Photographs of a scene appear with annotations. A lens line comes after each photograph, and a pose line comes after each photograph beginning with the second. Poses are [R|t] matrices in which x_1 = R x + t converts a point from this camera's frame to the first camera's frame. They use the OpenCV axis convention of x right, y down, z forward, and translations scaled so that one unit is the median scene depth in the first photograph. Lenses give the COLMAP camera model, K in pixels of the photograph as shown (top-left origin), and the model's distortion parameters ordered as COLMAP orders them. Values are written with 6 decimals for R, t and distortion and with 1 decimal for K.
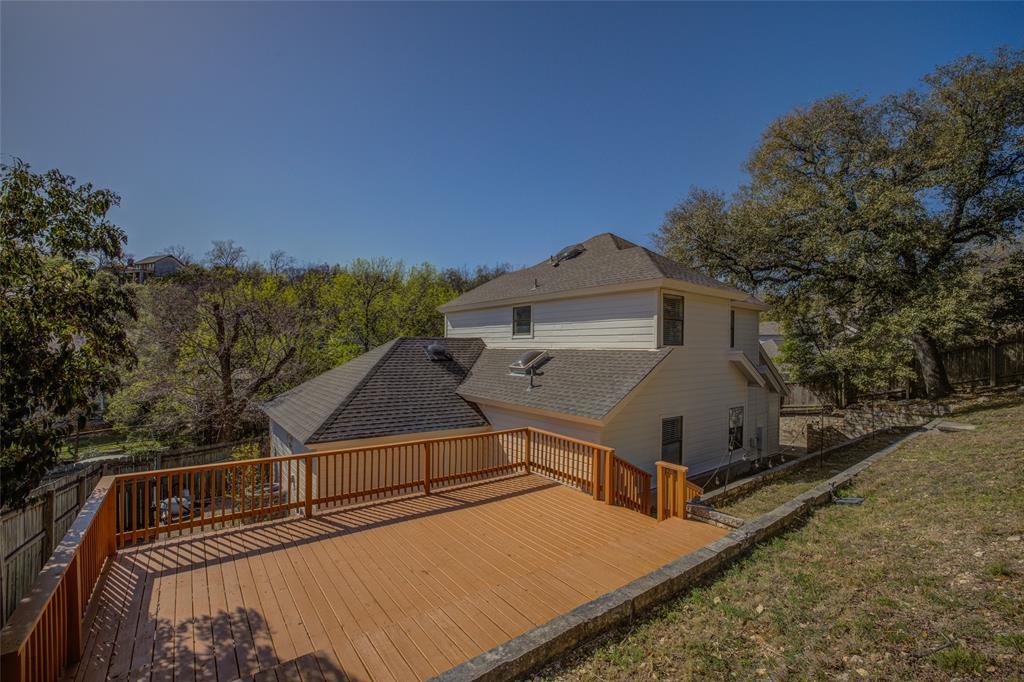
lens RADIAL K [[434.9, 0, 507.2], [0, 434.9, 348.4], [0, 0, 1]] dist [-0.027224, 0.005930]
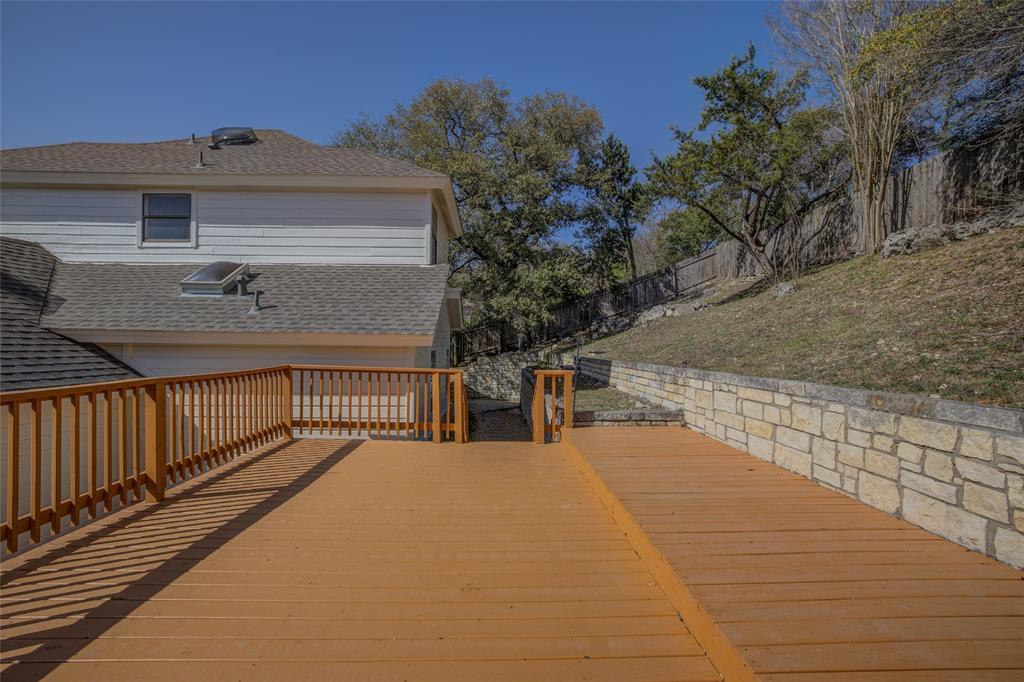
lens RADIAL K [[460.0, 0, 513.9], [0, 460.0, 341.0], [0, 0, 1]] dist [-0.028770, 0.009273]
pose [[0.576673, -0.005644, 0.816955, -0.292780], [-0.000578, 0.999973, 0.007316, 0.146587], [-0.816975, -0.004691, 0.576655, 0.387236]]
